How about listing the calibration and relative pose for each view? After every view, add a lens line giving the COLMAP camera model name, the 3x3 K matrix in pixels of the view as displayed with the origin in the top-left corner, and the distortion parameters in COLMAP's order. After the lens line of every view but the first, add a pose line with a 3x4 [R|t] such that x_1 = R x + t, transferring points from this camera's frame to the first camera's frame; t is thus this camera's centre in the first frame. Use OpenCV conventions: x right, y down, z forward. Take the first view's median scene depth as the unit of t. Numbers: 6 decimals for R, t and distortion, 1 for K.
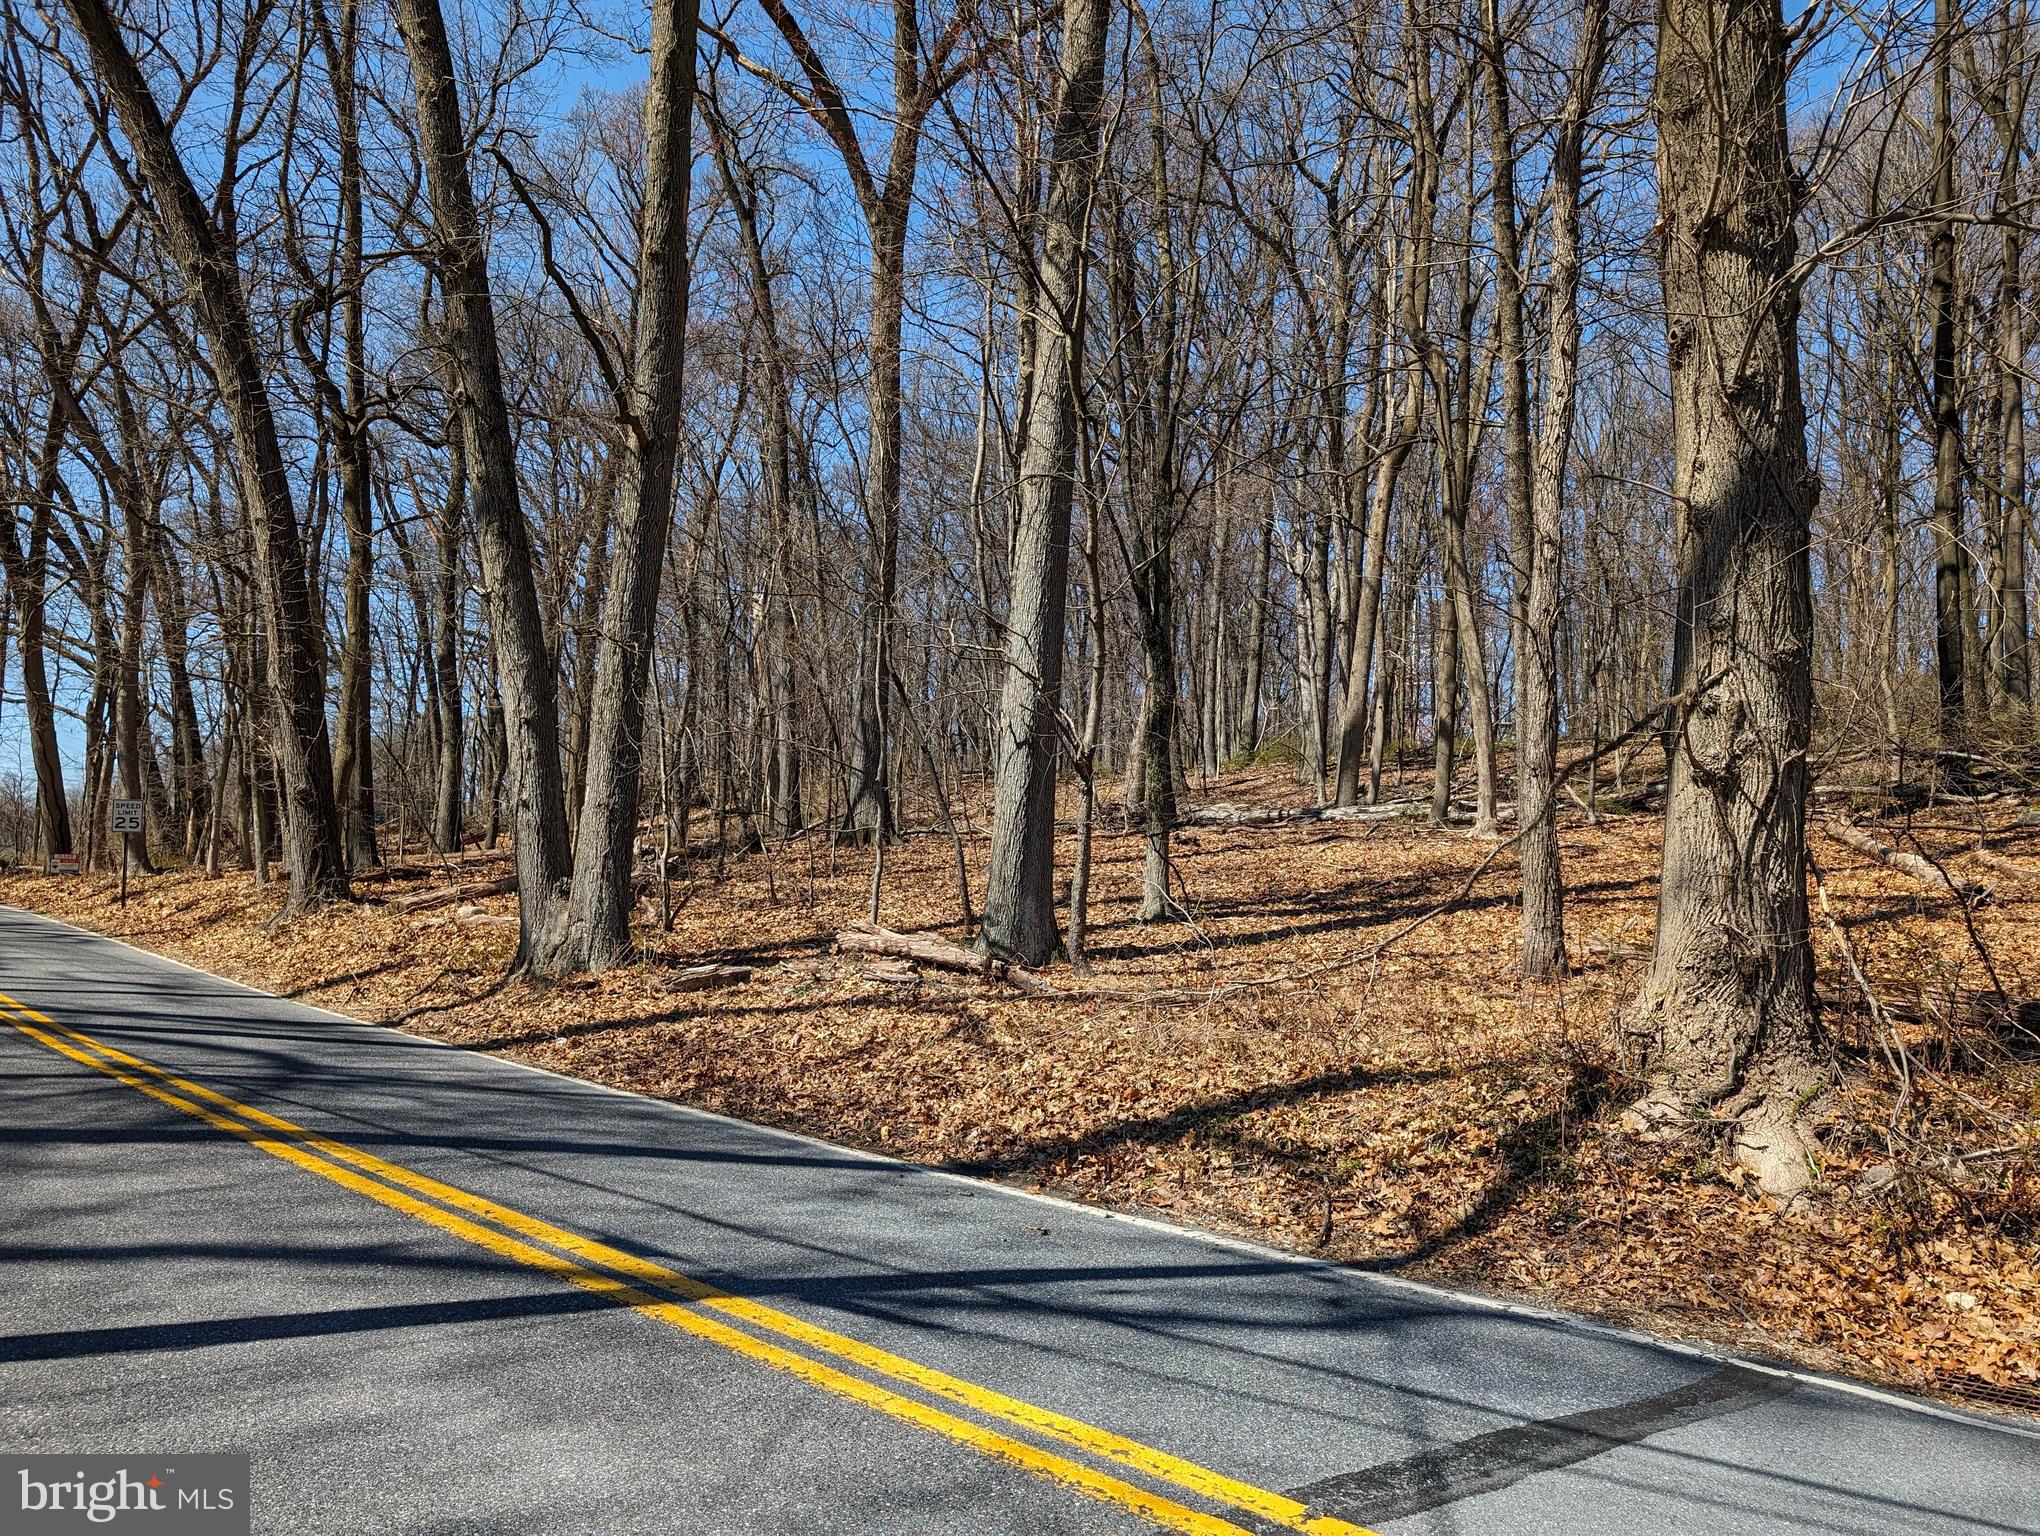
lens RADIAL K [[1418.8, 0, 1064.7], [0, 1418.8, 759.4], [0, 0, 1]] dist [0.015383, -0.013094]
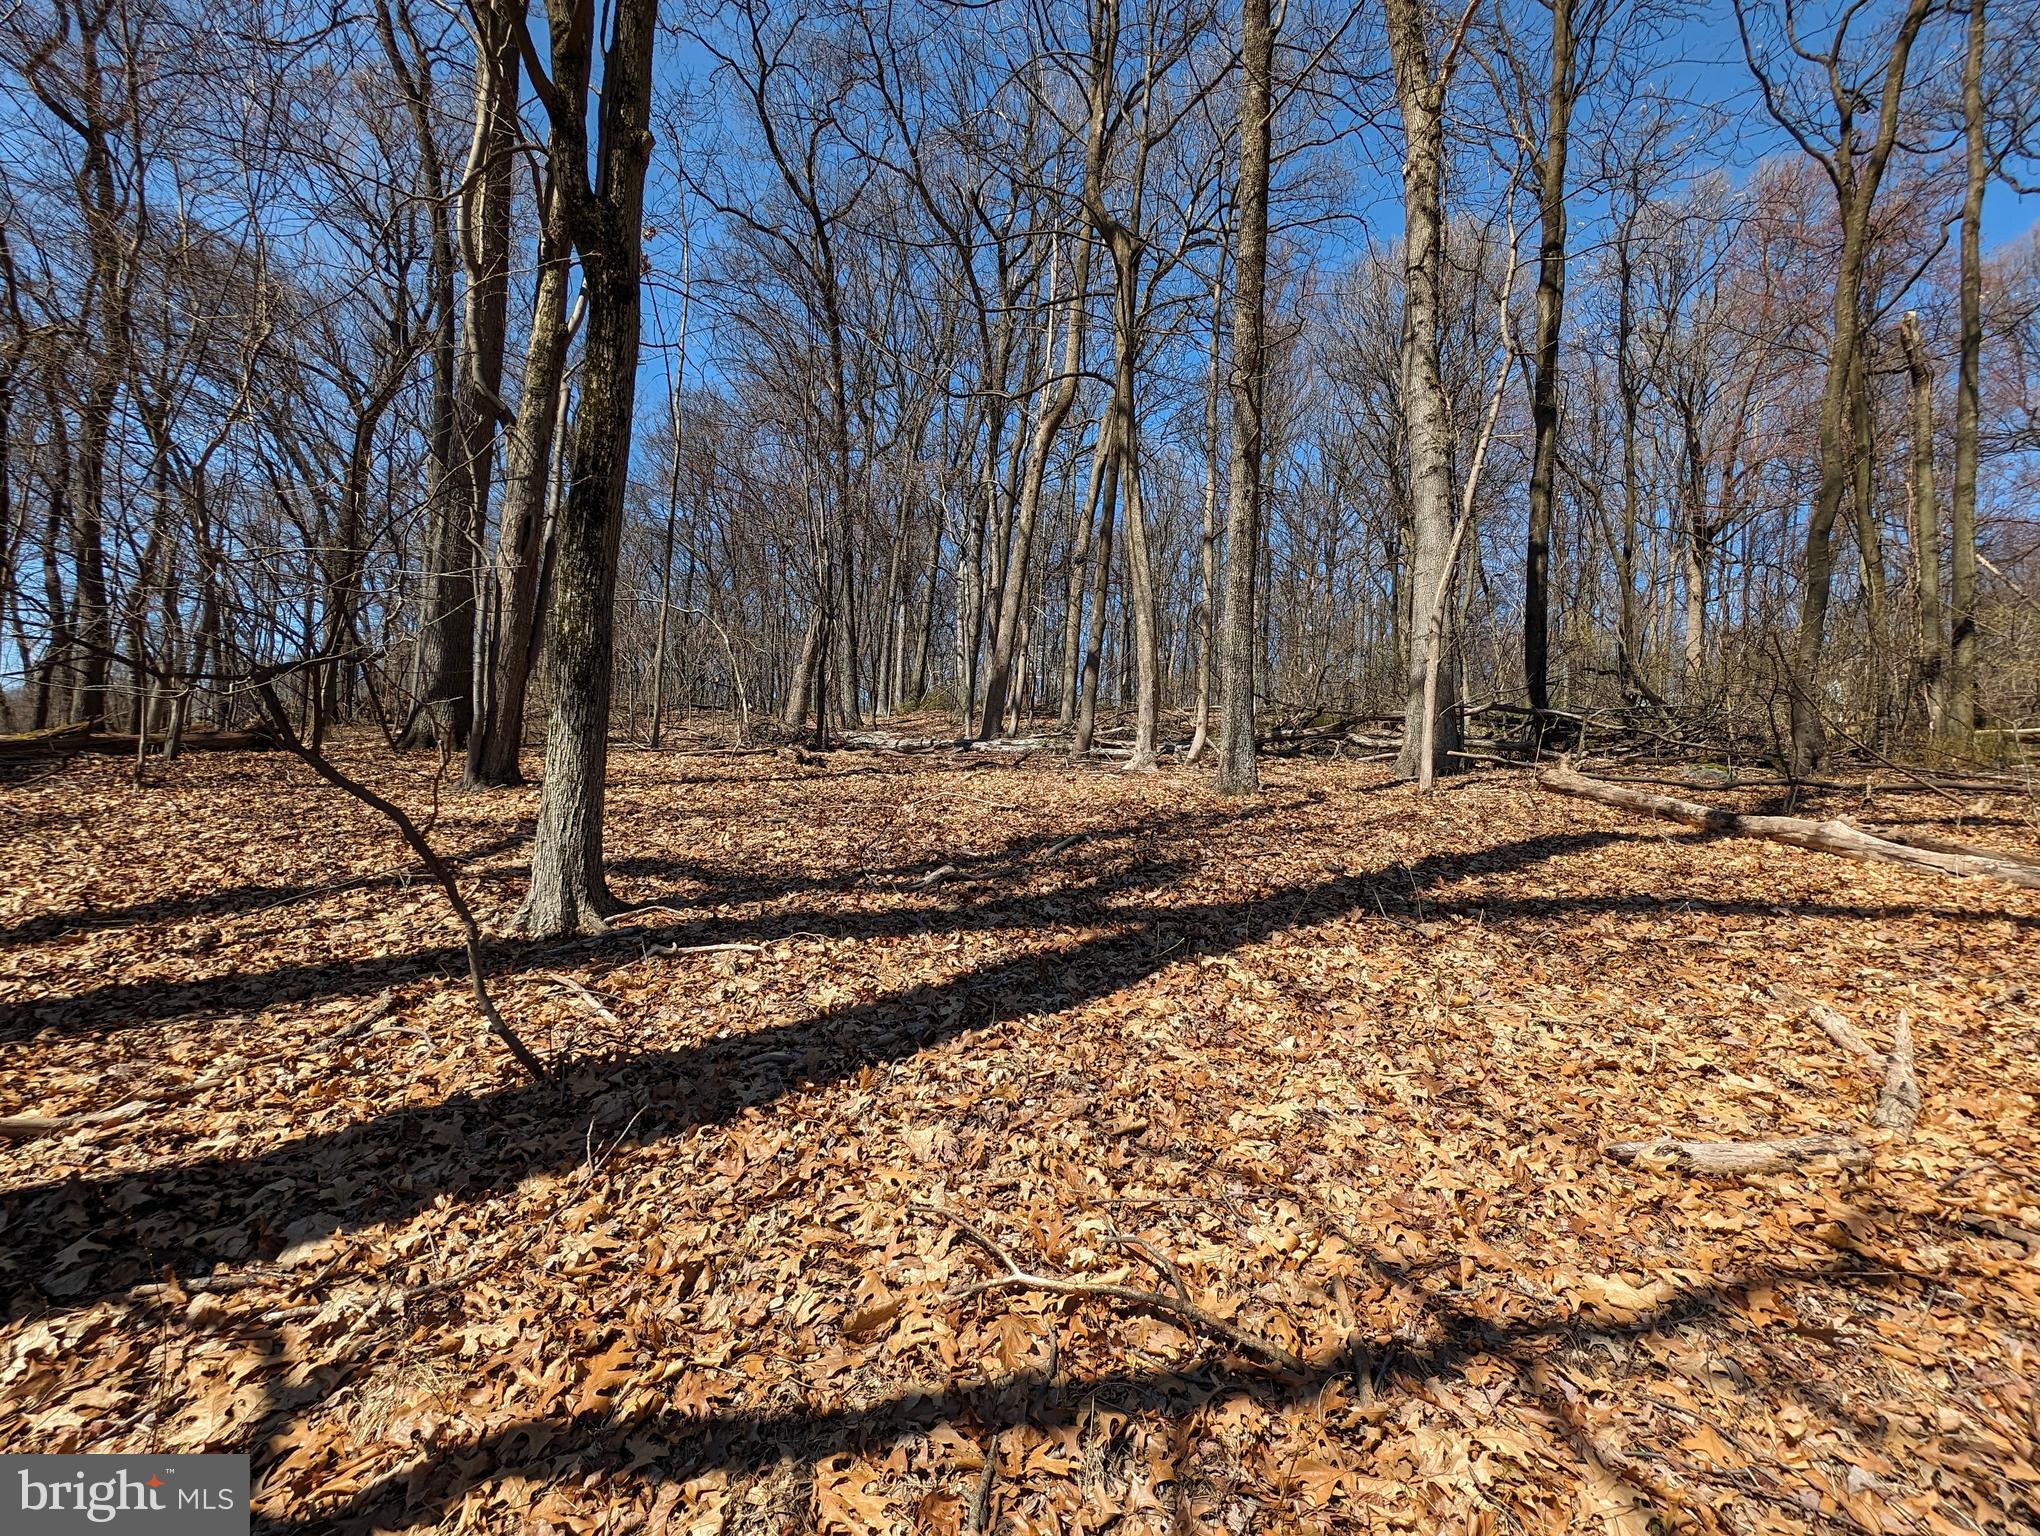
lens RADIAL K [[780.1, 0, 989.7], [0, 780.1, 770.2], [0, 0, 1]] dist [-0.006922, -0.000224]
pose [[0.976917, 0.044651, 0.208899, 0.142133], [-0.056290, 0.997156, 0.050106, 0.051847], [-0.206068, -0.060708, 0.976653, 0.797625]]
